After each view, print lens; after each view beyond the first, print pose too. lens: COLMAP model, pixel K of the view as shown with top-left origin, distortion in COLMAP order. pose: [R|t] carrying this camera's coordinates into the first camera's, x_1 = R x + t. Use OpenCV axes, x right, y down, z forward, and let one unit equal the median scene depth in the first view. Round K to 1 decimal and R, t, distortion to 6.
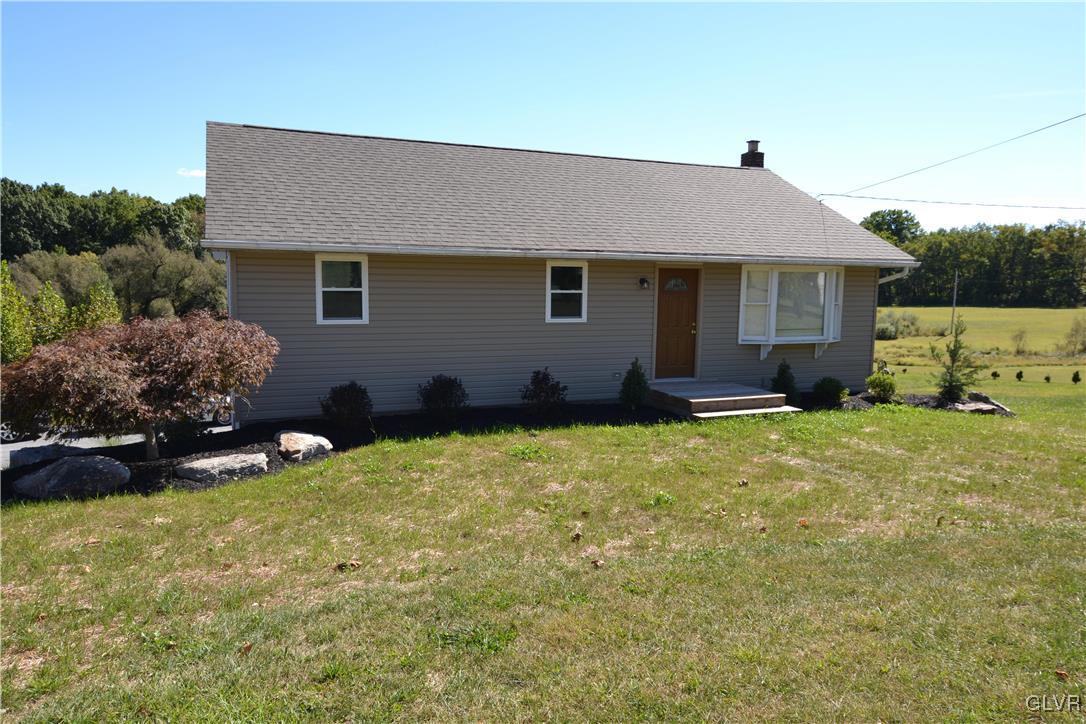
lens RADIAL K [[763.5, 0, 543.0], [0, 763.5, 362.0], [0, 0, 1]] dist [-0.000684, -0.002378]
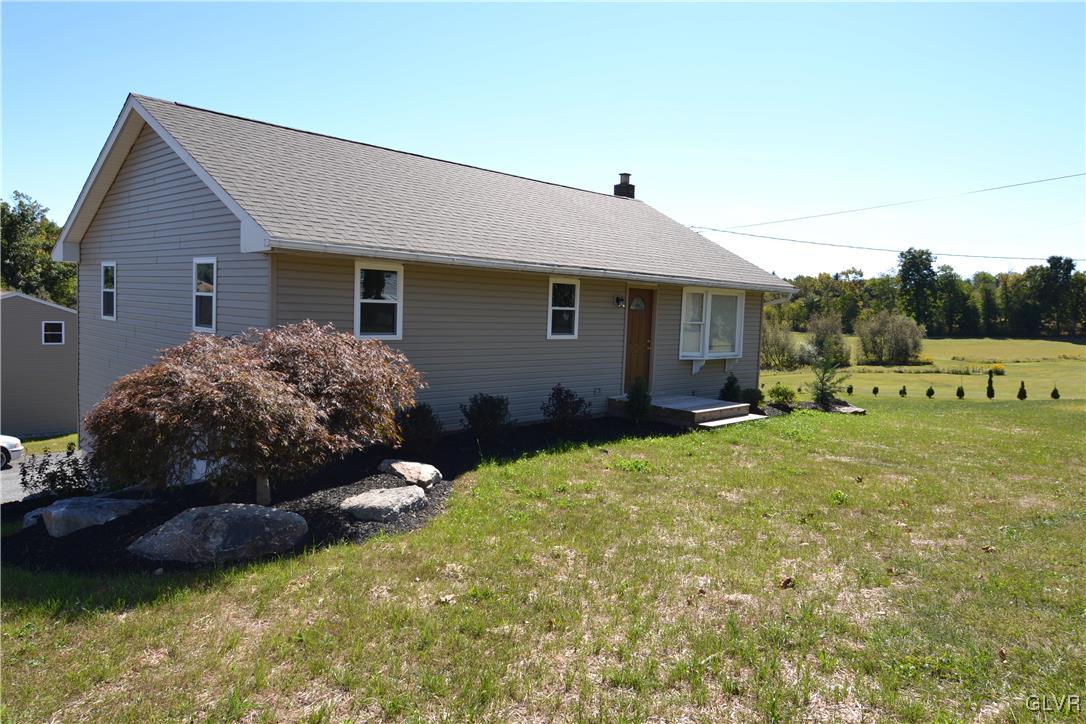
lens RADIAL K [[761.8, 0, 543.0], [0, 761.8, 362.0], [0, 0, 1]] dist [-0.007968, -0.004609]
pose [[0.915948, -0.009705, 0.401180, -0.394420], [0.020417, 0.999540, -0.022435, 0.000222], [-0.400777, 0.028740, 0.915725, 0.092785]]
